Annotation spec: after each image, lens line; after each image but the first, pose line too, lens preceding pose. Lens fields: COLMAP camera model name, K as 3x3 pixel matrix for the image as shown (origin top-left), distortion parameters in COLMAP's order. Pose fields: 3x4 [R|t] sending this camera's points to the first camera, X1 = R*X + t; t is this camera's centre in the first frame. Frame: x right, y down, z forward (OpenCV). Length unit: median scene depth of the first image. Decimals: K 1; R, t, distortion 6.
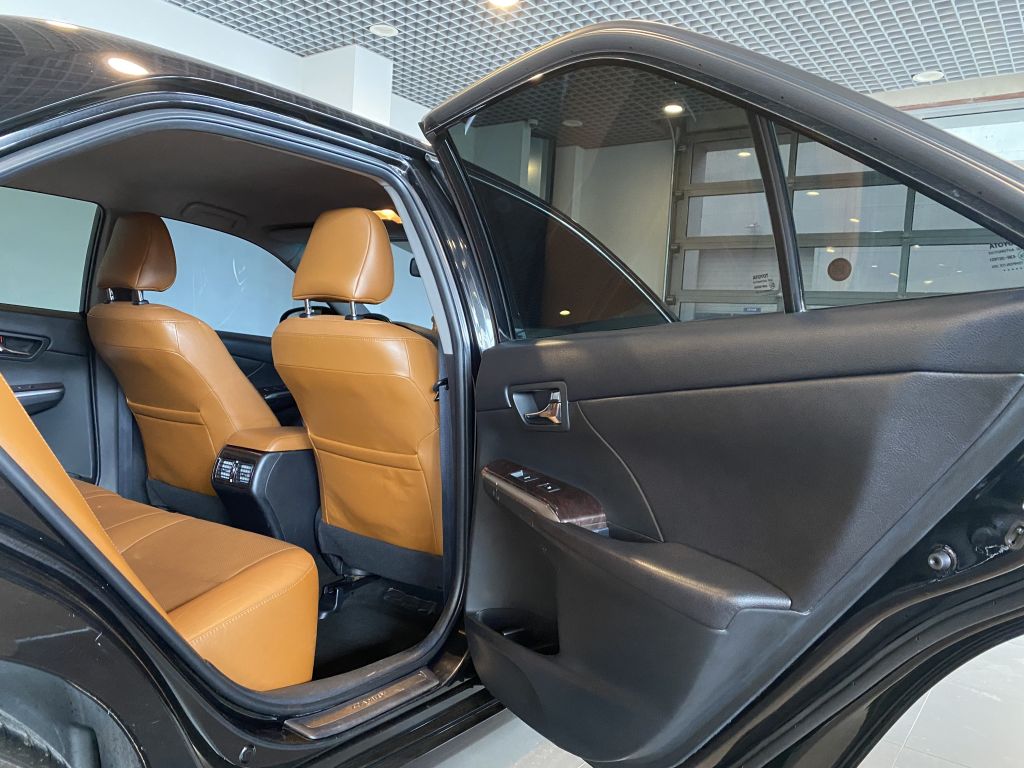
lens RADIAL K [[787.0, 0, 519.9], [0, 787.0, 389.6], [0, 0, 1]] dist [0.043331, -0.066633]
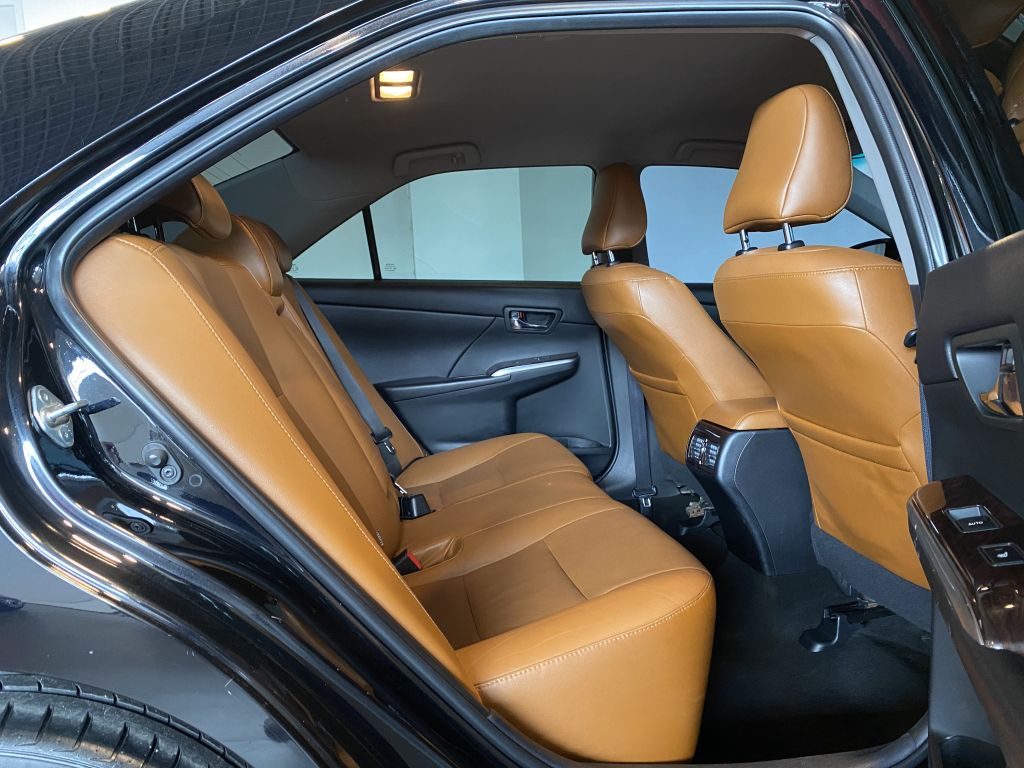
lens RADIAL K [[787.0, 0, 504.4], [0, 787.0, 384.4], [0, 0, 1]] dist [0.043331, -0.066633]
pose [[0.670003, -0.013543, -0.742234, 0.116395], [0.054017, 0.998073, 0.030550, -0.004201], [0.740390, -0.060562, 0.669444, 0.290895]]
